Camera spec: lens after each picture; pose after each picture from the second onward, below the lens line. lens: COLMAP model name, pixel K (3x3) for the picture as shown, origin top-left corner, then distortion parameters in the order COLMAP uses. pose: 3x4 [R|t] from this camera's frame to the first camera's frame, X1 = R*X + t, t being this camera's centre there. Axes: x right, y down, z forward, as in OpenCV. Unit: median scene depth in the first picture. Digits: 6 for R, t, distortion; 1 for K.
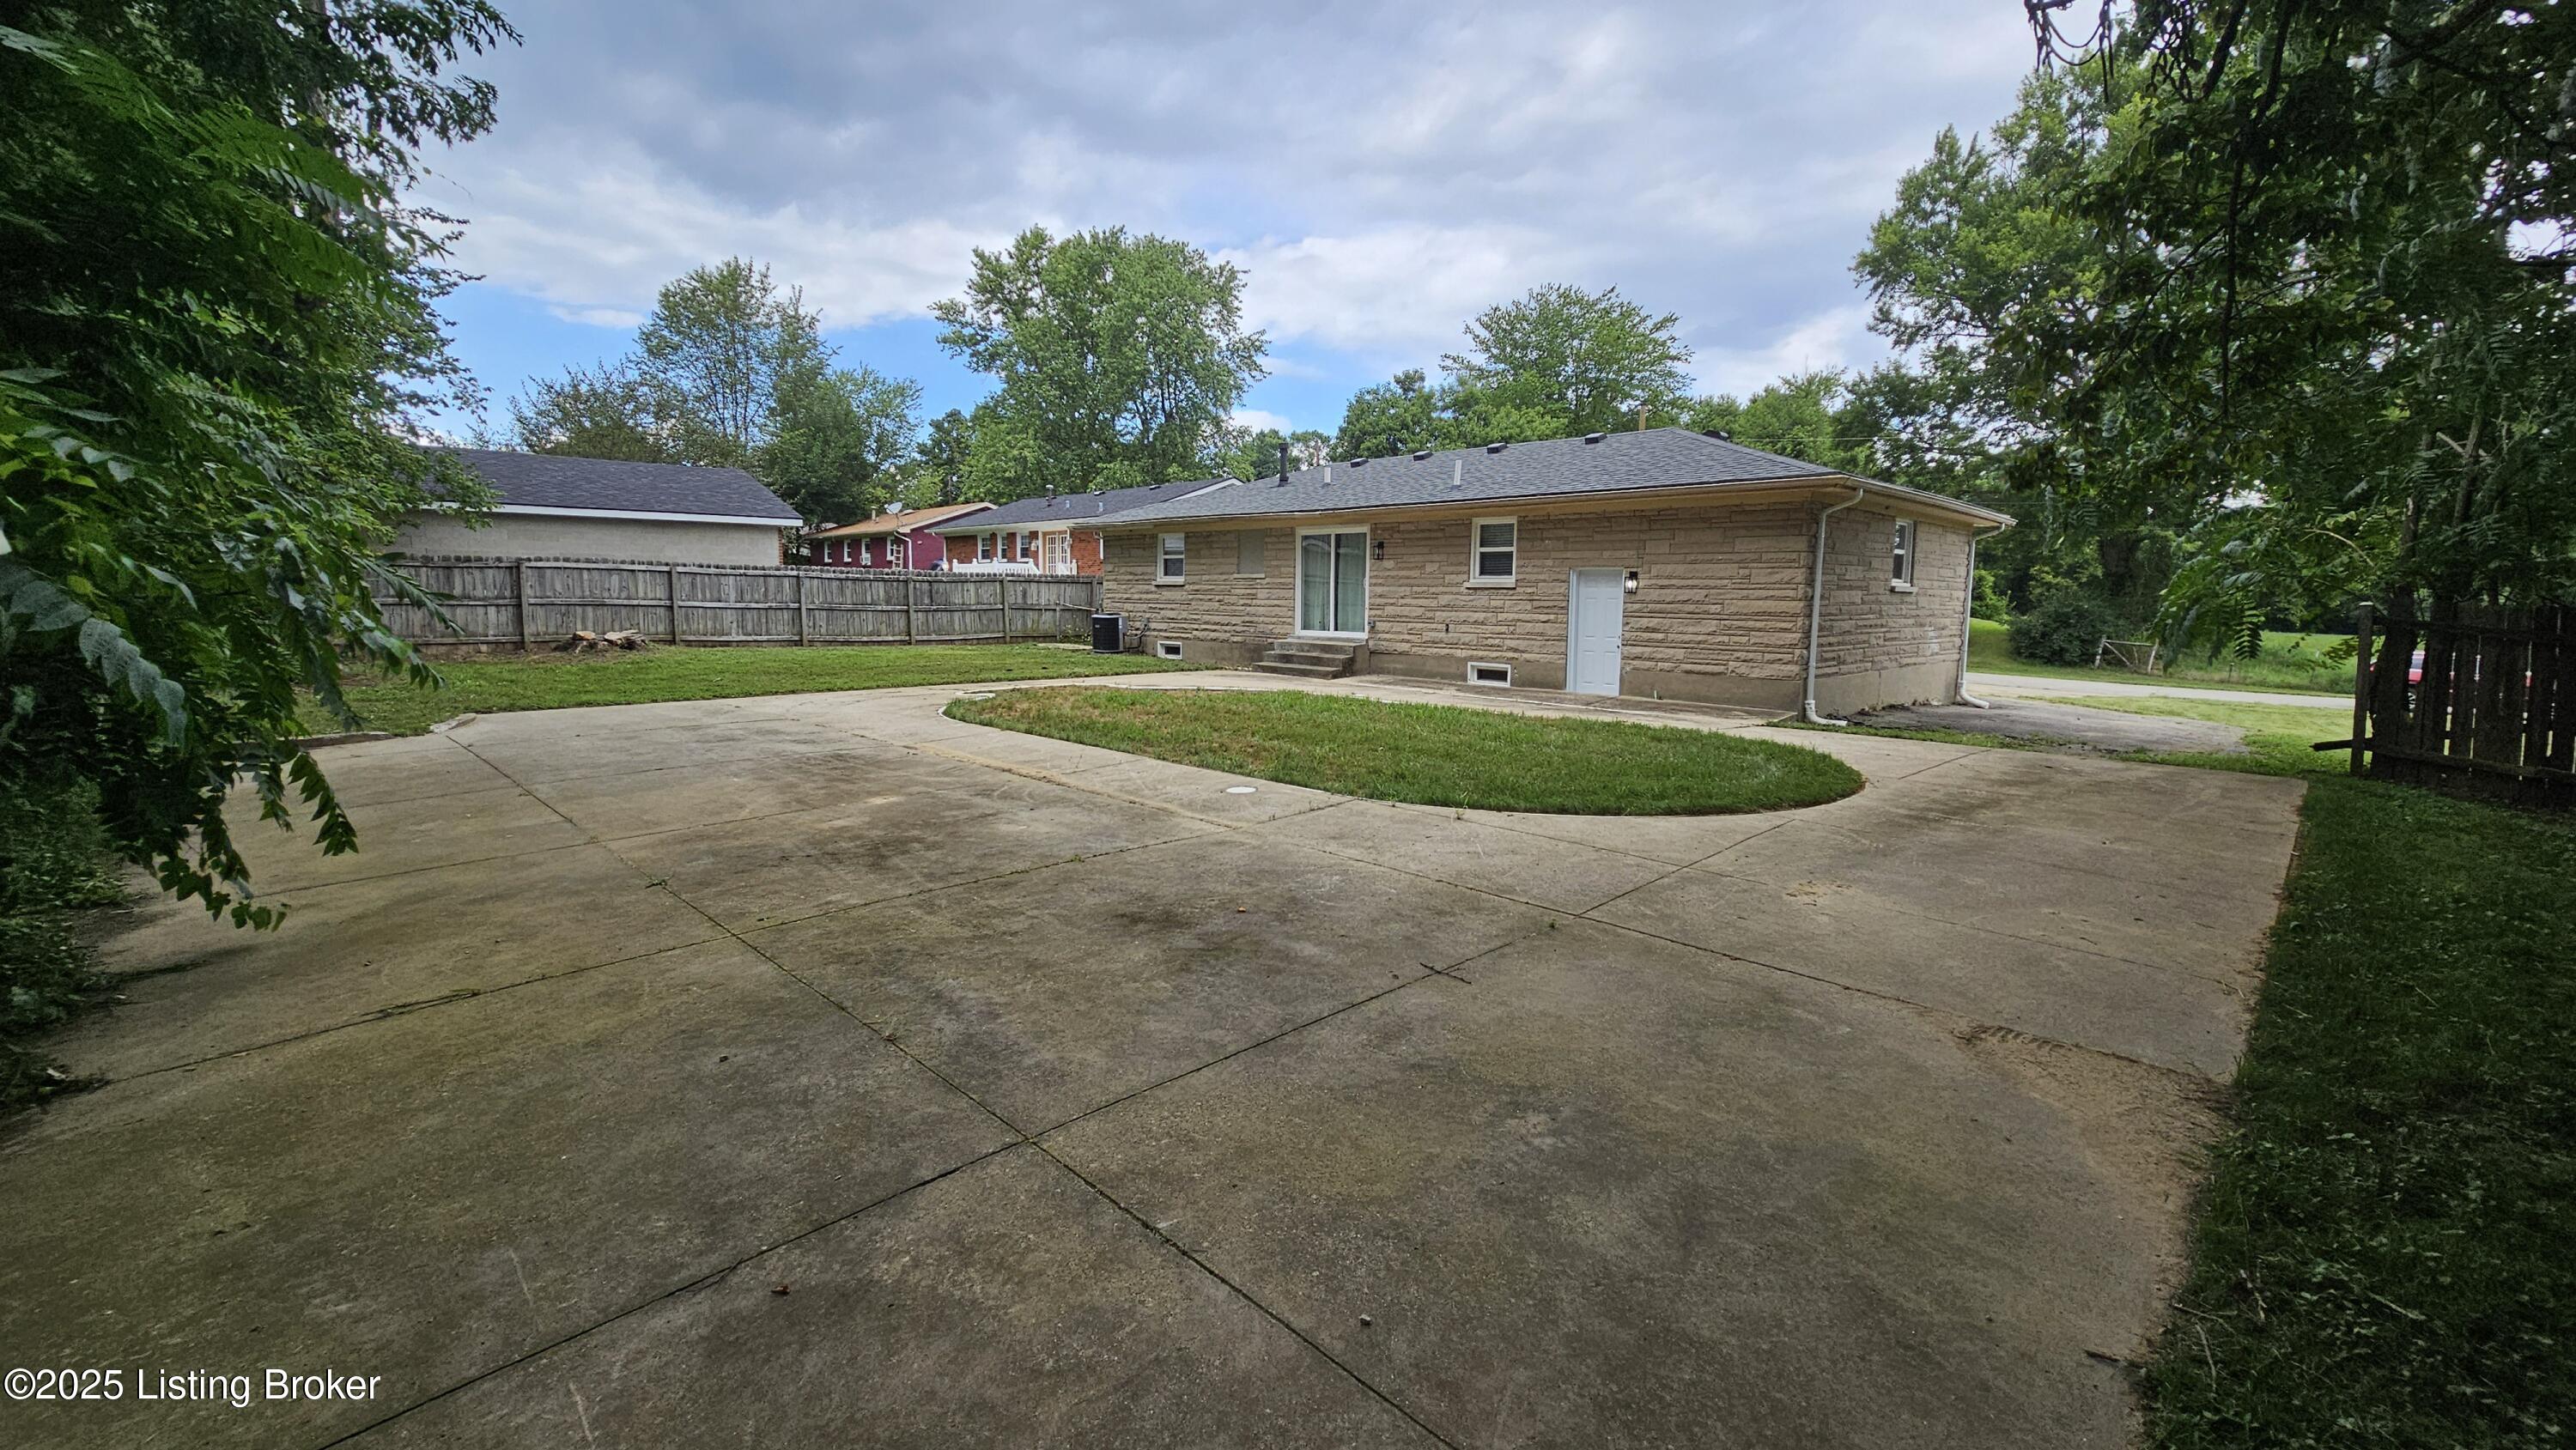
lens RADIAL K [[1052.3, 0, 1301.3], [0, 1052.3, 716.8], [0, 0, 1]] dist [0.000461, 0.000371]
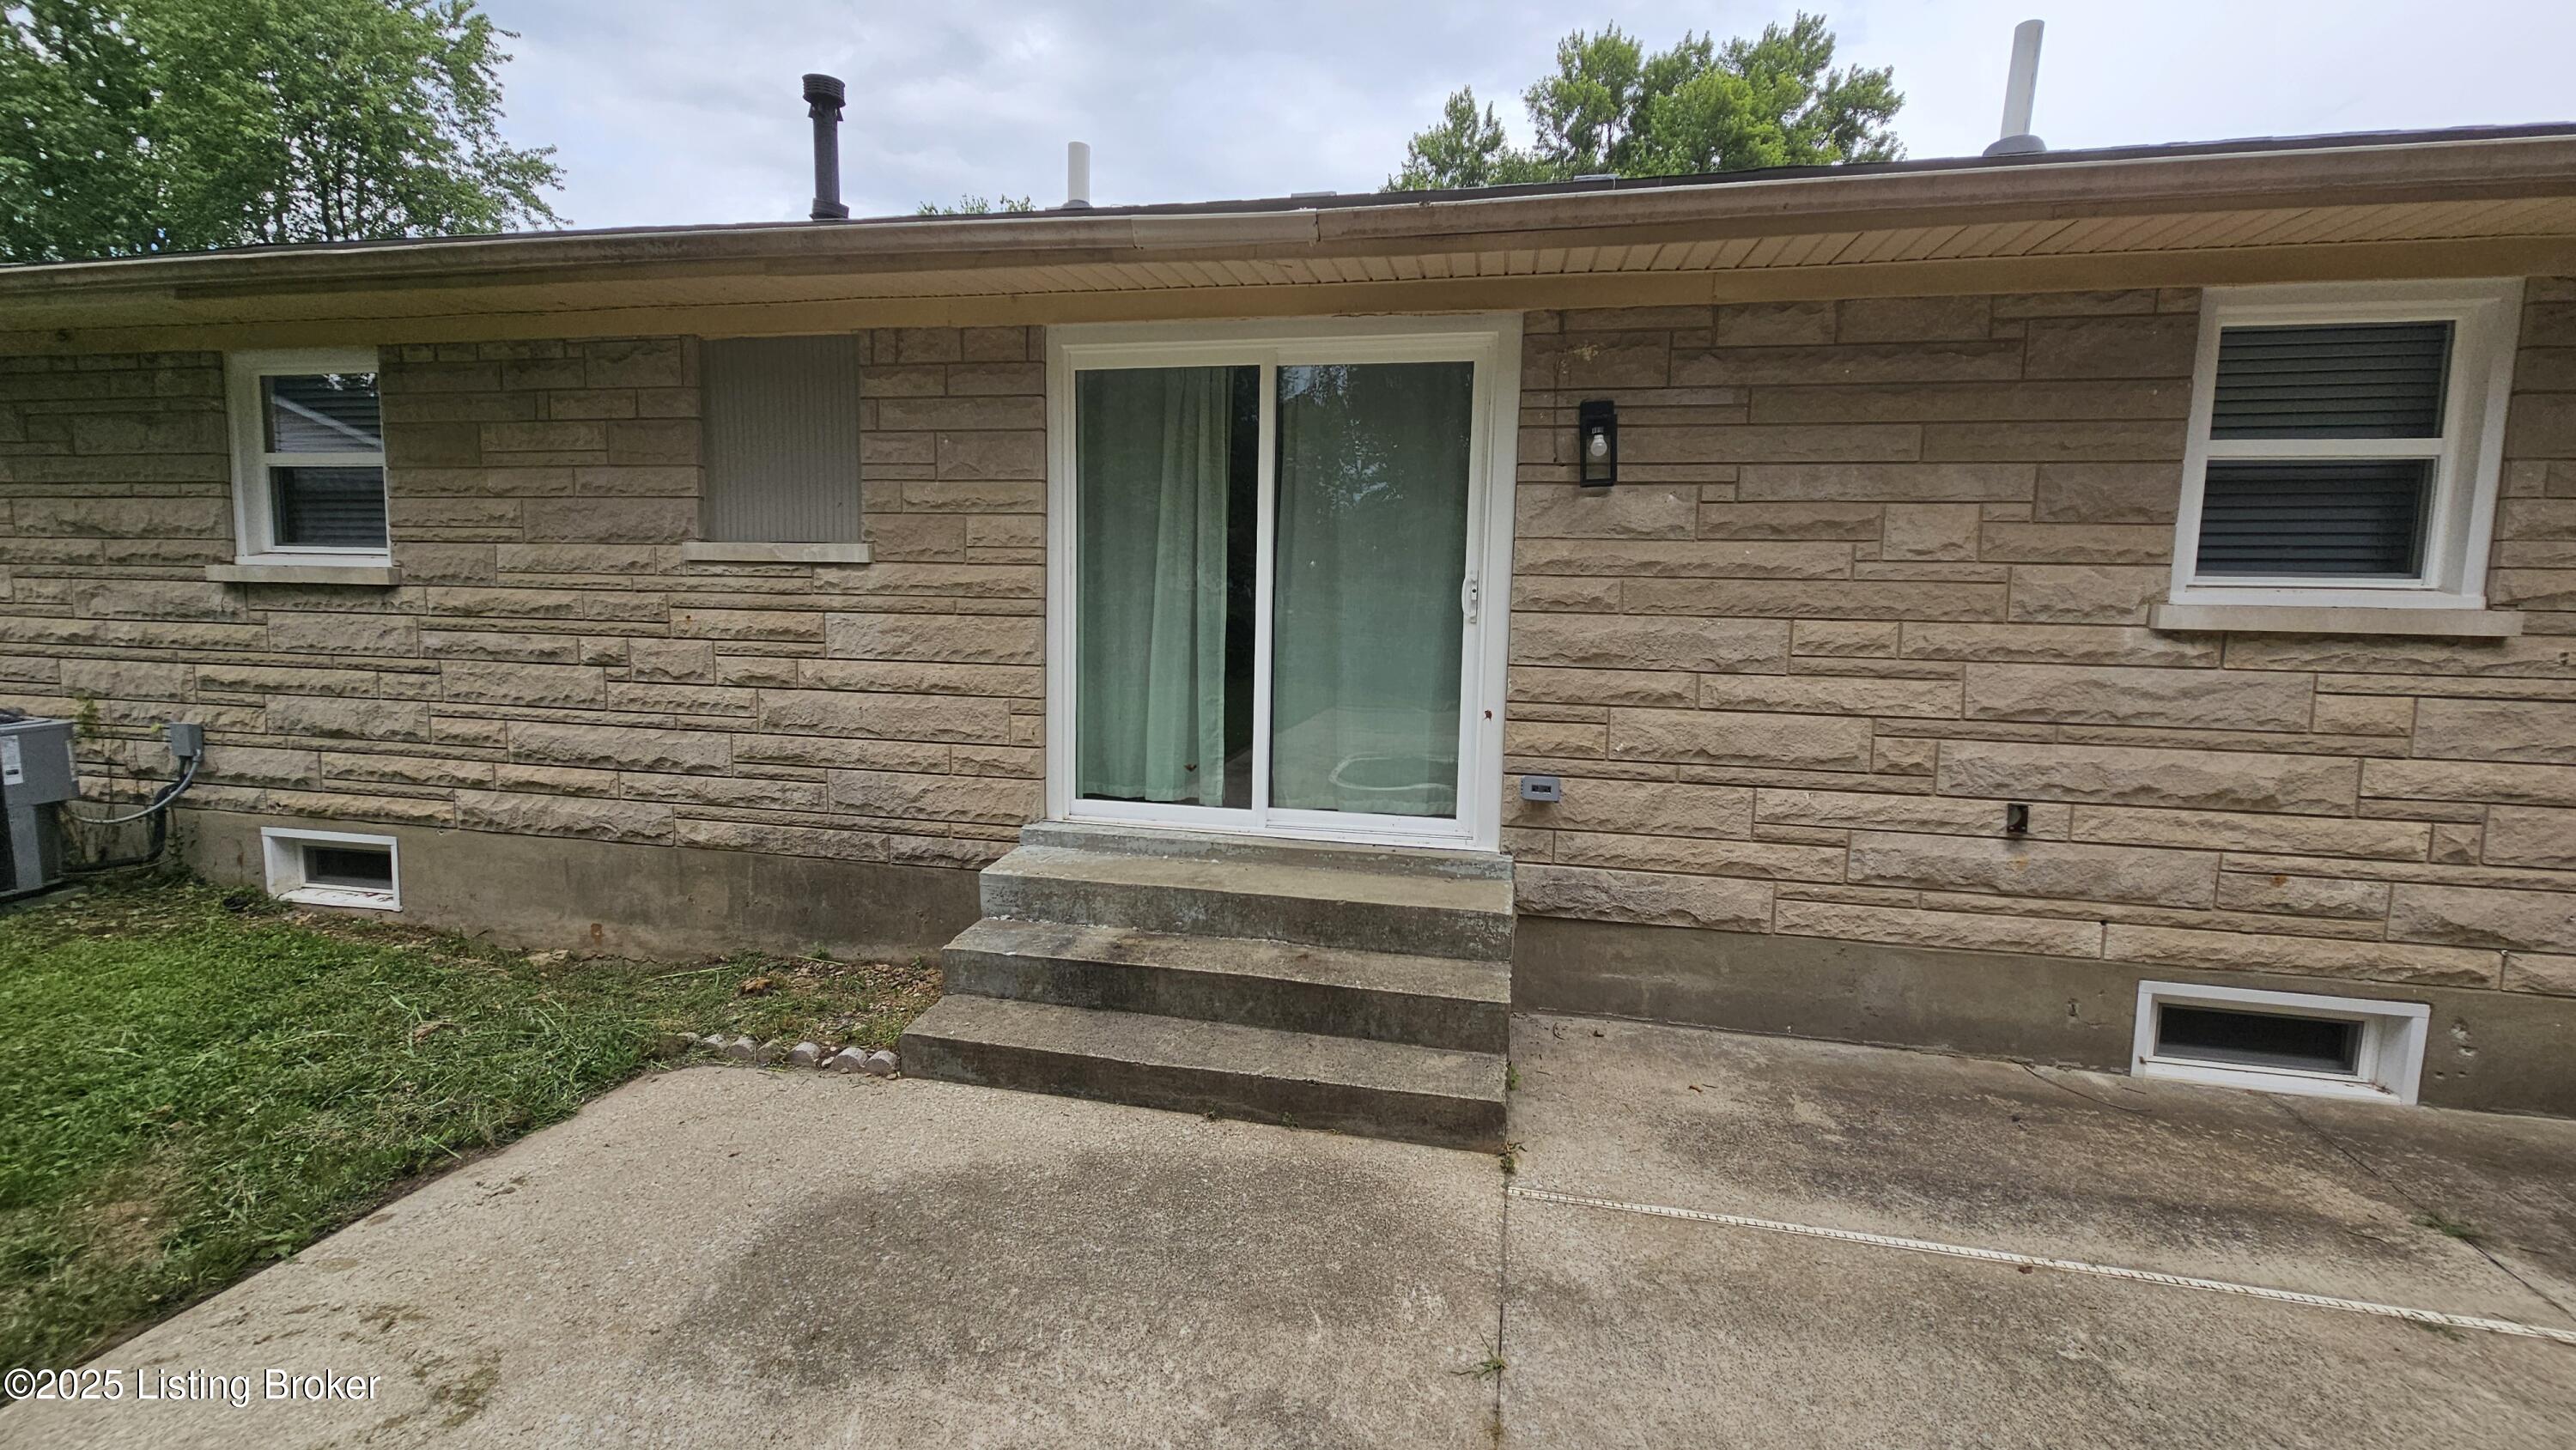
lens RADIAL K [[1052.3, 0, 1283.1], [0, 1052.3, 712.4], [0, 0, 1]] dist [0.000461, 0.000371]
pose [[0.836081, -0.049936, 0.546328, -0.093217], [0.052725, 0.998553, 0.010582, -0.110453], [-0.546066, 0.019958, 0.837504, 0.862644]]
